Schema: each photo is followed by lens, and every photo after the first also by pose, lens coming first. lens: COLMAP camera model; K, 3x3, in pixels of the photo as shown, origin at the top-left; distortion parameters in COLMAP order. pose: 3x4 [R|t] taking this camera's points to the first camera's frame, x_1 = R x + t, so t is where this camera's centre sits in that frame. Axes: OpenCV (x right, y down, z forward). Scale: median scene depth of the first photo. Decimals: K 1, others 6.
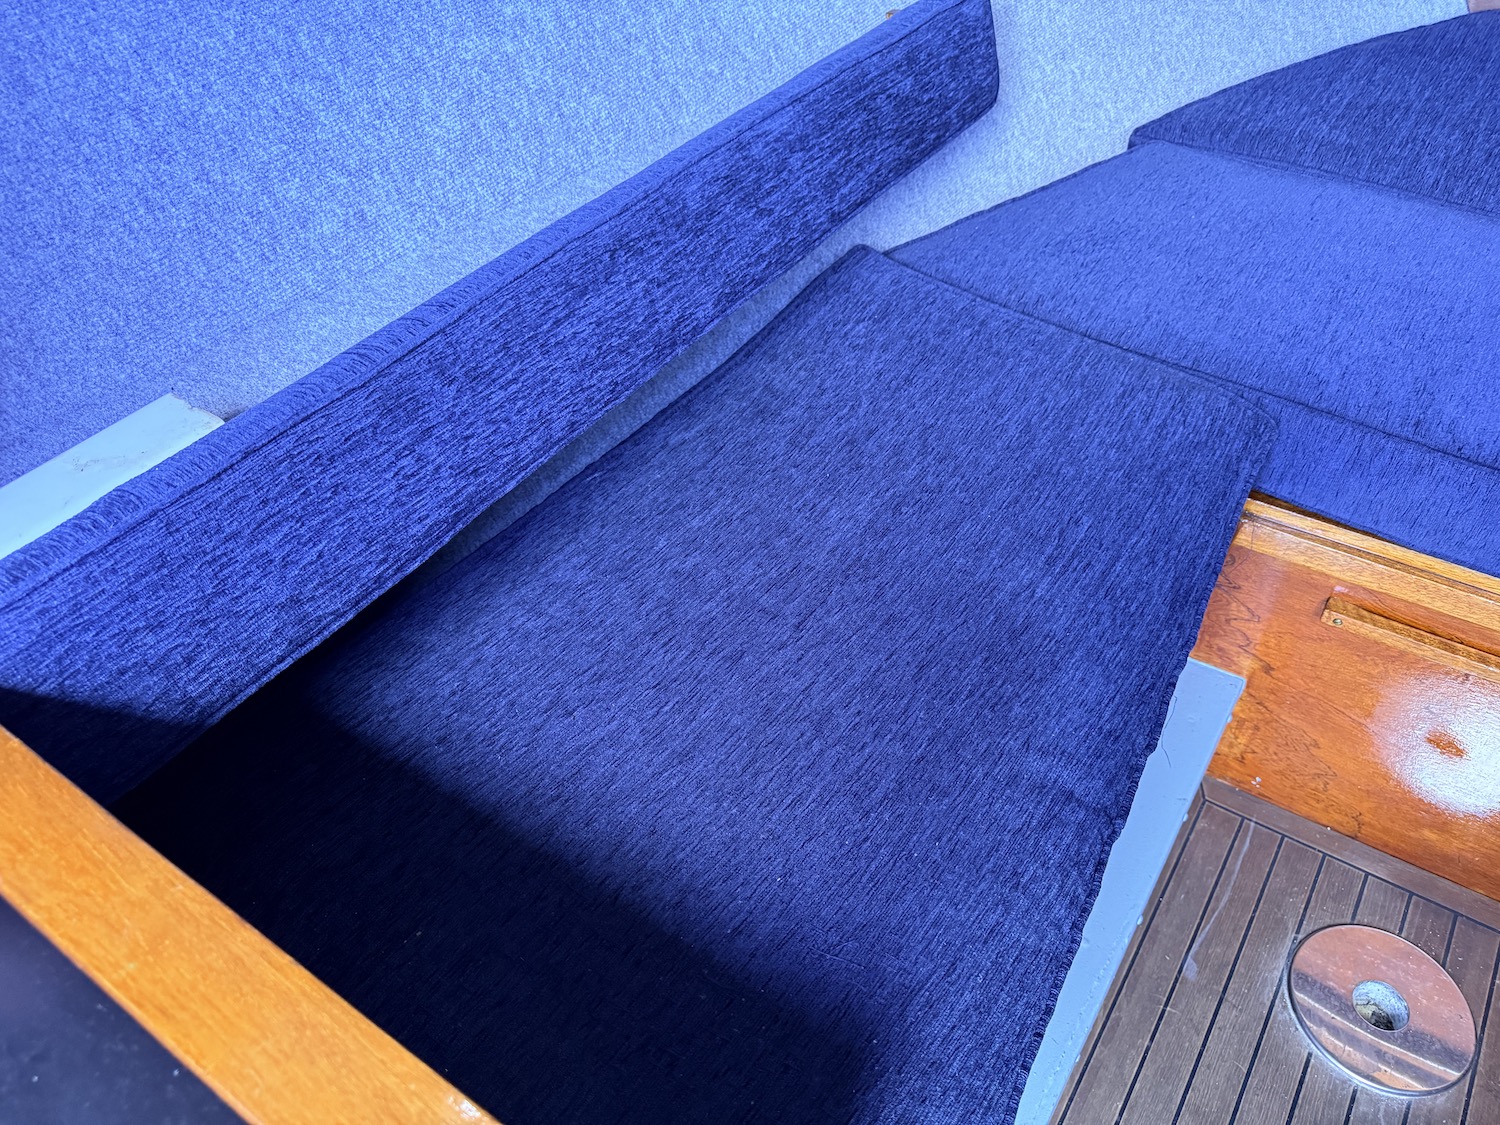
lens RADIAL K [[1058.5, 0, 750.0], [0, 1058.5, 562.5], [0, 0, 1]] dist [0.001726, -0.011239]
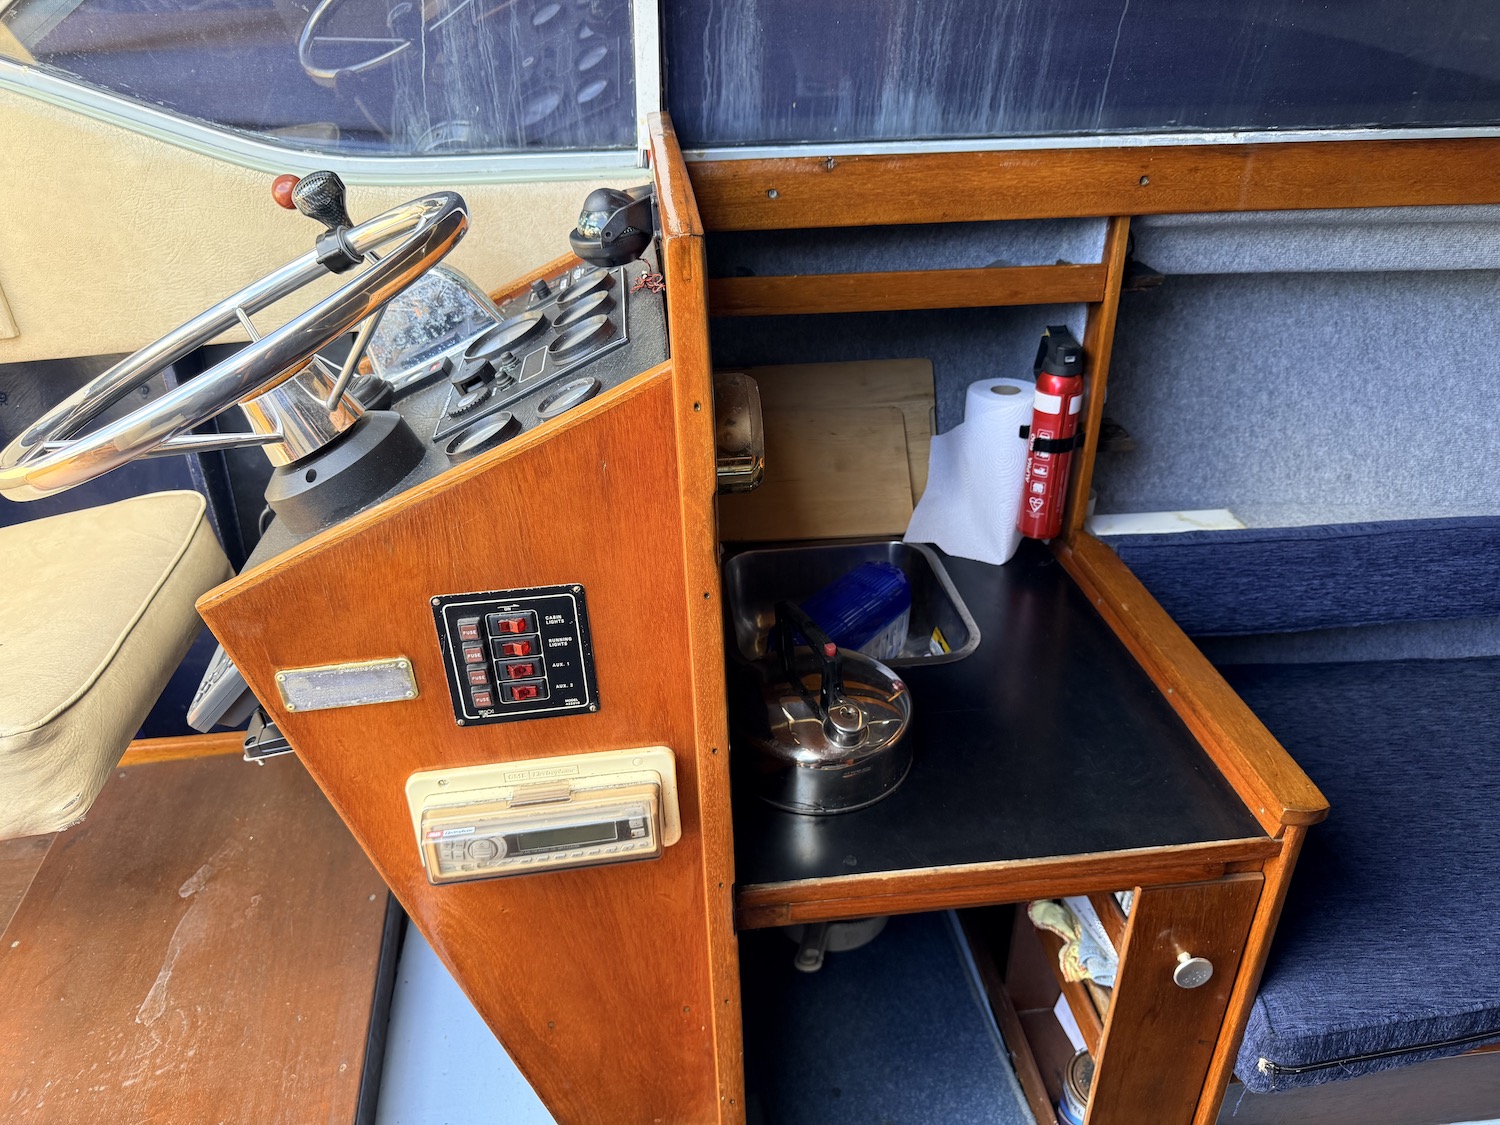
lens RADIAL K [[1058.5, 0, 750.0], [0, 1058.5, 562.5], [0, 0, 1]] dist [0.001726, -0.011239]
pose [[0.632341, 0.411261, -0.656512, 0.290410], [-0.551617, 0.834051, -0.008830, 0.466753], [0.543933, 0.367727, 0.754264, -1.078997]]
